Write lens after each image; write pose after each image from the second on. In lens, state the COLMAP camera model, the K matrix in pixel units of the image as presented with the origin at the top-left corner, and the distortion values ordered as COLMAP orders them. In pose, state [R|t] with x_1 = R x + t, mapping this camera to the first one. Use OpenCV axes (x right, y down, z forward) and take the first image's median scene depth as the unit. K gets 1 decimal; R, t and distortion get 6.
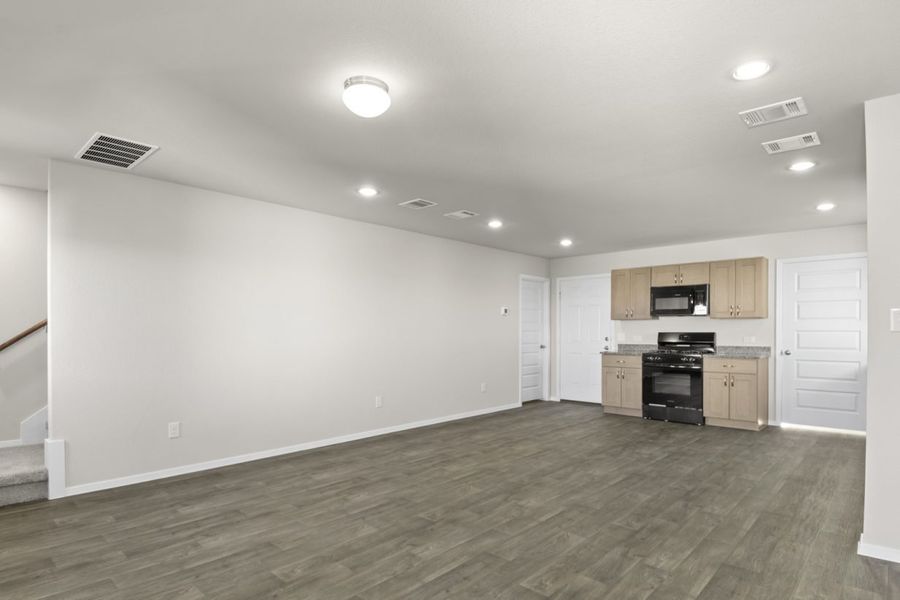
lens RADIAL K [[479.9, 0, 459.4], [0, 479.9, 337.3], [0, 0, 1]] dist [0.007100, -0.003486]
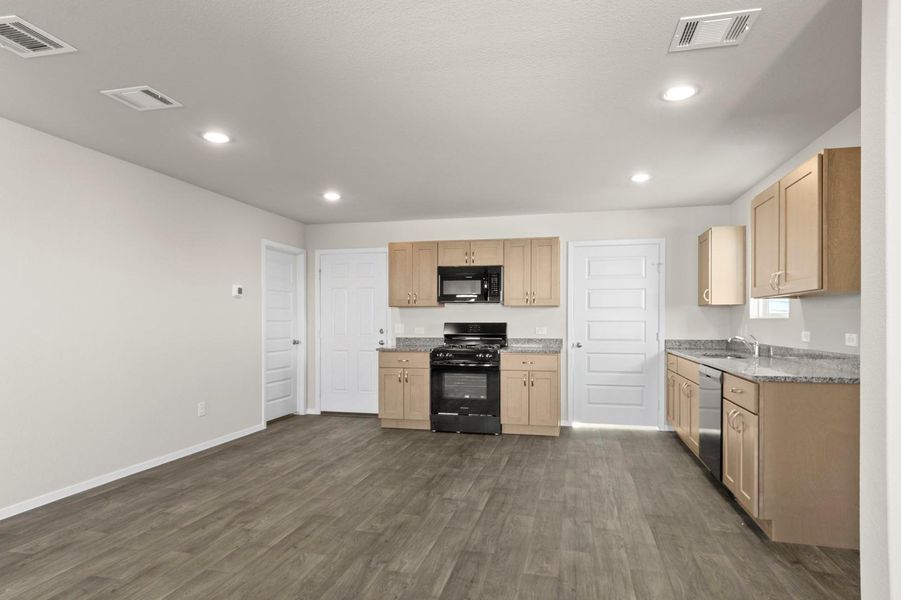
lens RADIAL K [[478.8, 0, 462.3], [0, 478.8, 327.8], [0, 0, 1]] dist [0.004845, -0.016853]
pose [[0.868626, -0.004057, 0.495452, 0.039332], [0.004944, 0.999988, -0.000479, -0.001276], [-0.495444, 0.002866, 0.868635, 0.300823]]
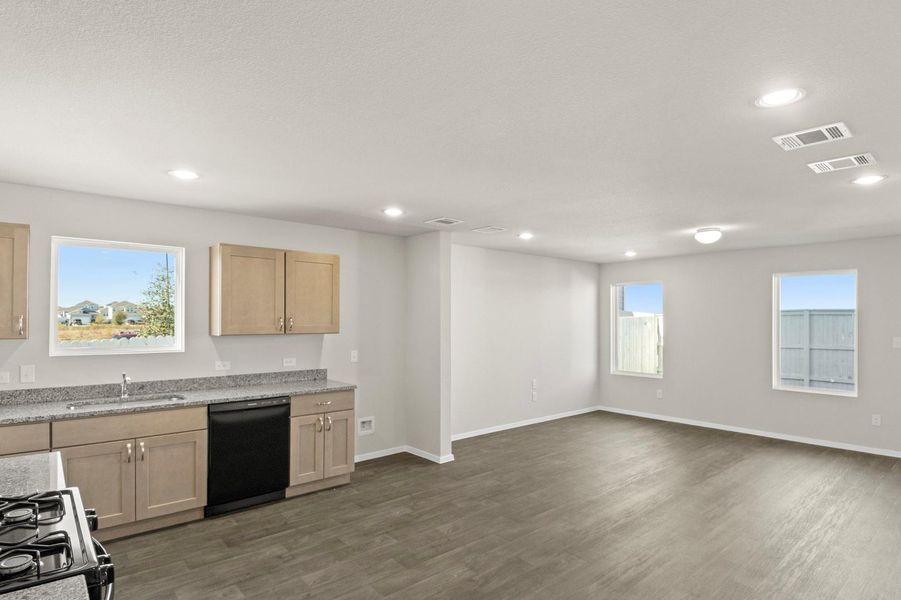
lens RADIAL K [[478.8, 0, 468.8], [0, 478.8, 314.3], [0, 0, 1]] dist [0.004845, -0.016853]
pose [[-0.996228, -0.000403, 0.086774, 0.237174], [-0.000310, 0.999999, 0.001082, -0.060597], [-0.086774, 0.001051, -0.996227, 1.184056]]
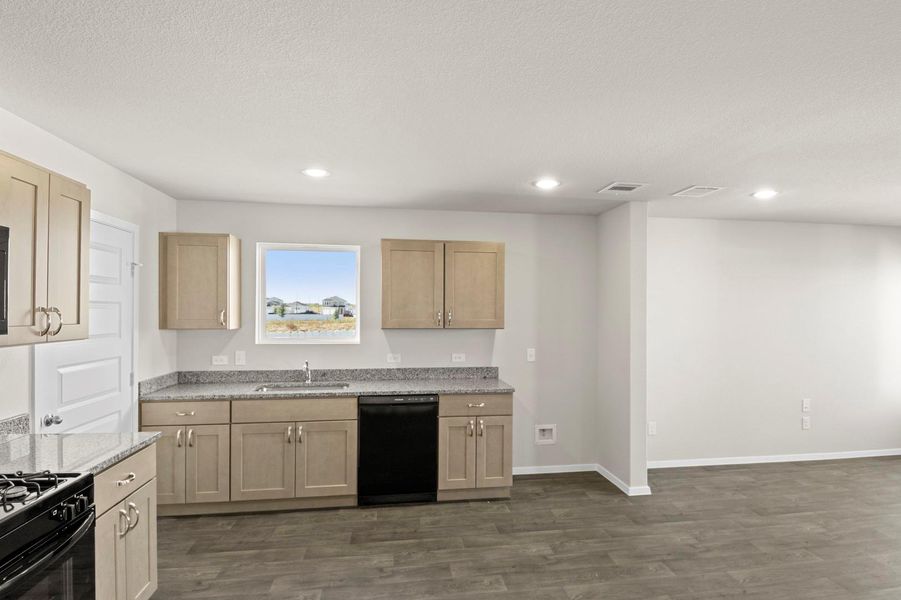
lens RADIAL K [[480.4, 0, 469.8], [0, 480.4, 311.3], [0, 0, 1]] dist [0.007100, -0.003486]
pose [[-0.787018, 0.000223, 0.616930, 0.130307], [0.005236, 0.999966, 0.006318, -0.059233], [-0.616908, 0.008203, -0.786993, 1.026999]]
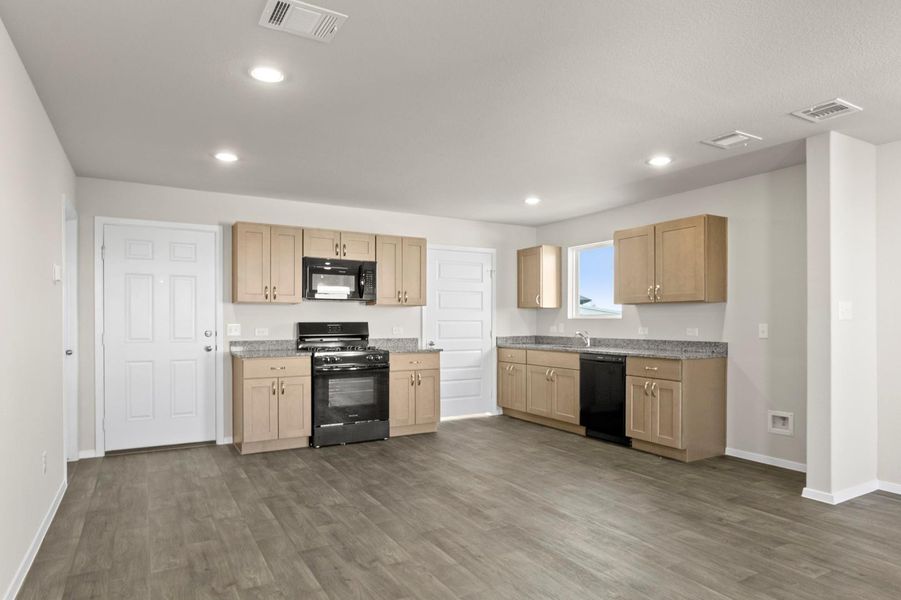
lens RADIAL K [[539.3, 0, 454.4], [0, 539.3, 326.0], [0, 0, 1]] dist [-0.013556, 0.006093]
pose [[0.297741, -0.006370, 0.954625, -0.294035], [0.013119, 0.999911, 0.002581, -0.004318], [-0.954557, 0.011756, 0.297798, 0.599596]]
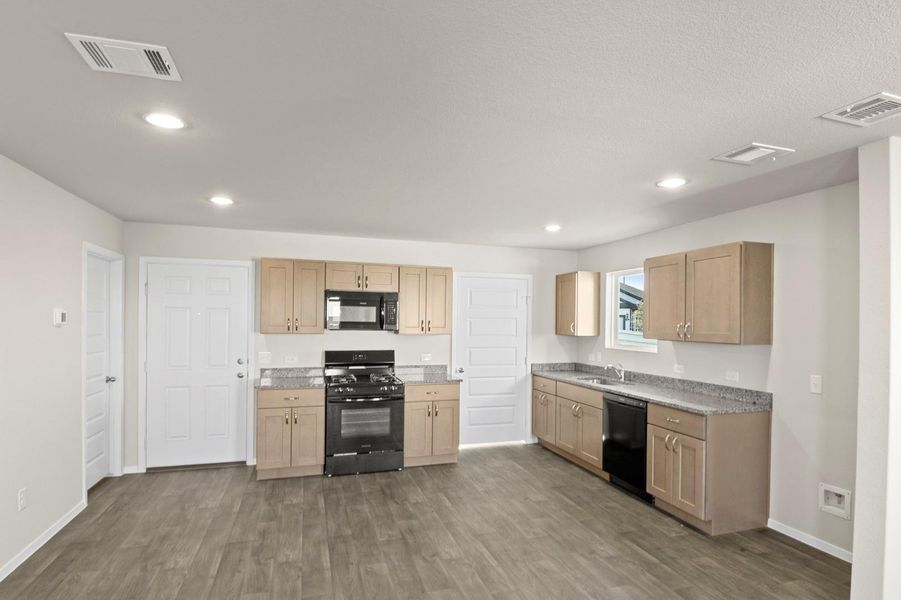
lens RADIAL K [[478.8, 0, 457.2], [0, 478.8, 325.9], [0, 0, 1]] dist [0.004845, -0.016853]
pose [[0.494306, 0.000286, 0.869288, -0.133495], [0.001160, 0.999999, -0.000989, -0.052064], [-0.869287, 0.001497, 0.494305, 0.504430]]
